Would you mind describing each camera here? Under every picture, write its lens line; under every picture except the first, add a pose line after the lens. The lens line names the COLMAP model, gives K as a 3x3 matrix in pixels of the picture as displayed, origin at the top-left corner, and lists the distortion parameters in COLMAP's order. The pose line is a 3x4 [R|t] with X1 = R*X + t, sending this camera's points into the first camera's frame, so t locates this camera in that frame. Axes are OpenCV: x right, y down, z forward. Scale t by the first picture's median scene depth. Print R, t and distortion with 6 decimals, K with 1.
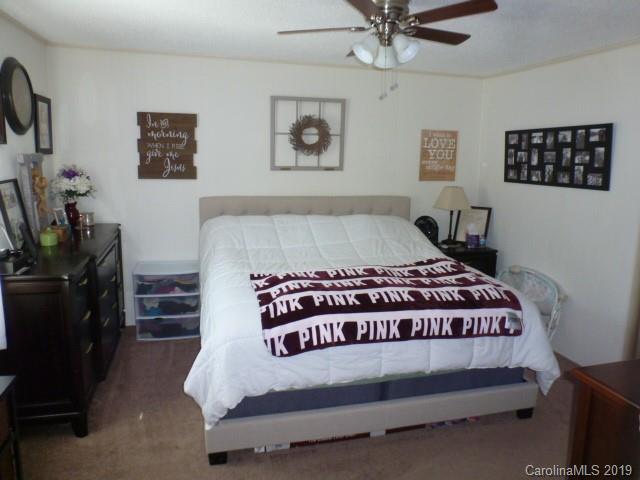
lens RADIAL K [[460.2, 0, 319.2], [0, 460.2, 239.3], [0, 0, 1]] dist [-0.070538, 0.025180]
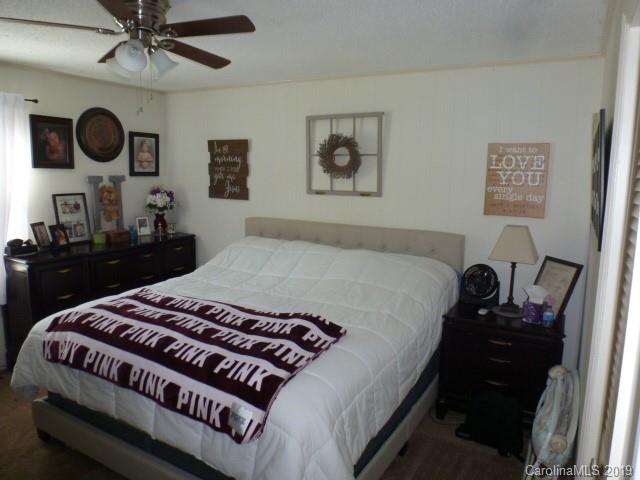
lens RADIAL K [[460.2, 0, 320.9], [0, 460.2, 236.9], [0, 0, 1]] dist [-0.070538, 0.025180]
pose [[0.705872, 0.093601, -0.702128, 0.591605], [-0.130624, 0.991432, 0.000848, -0.066550], [0.696191, 0.091116, 0.712051, 0.349383]]
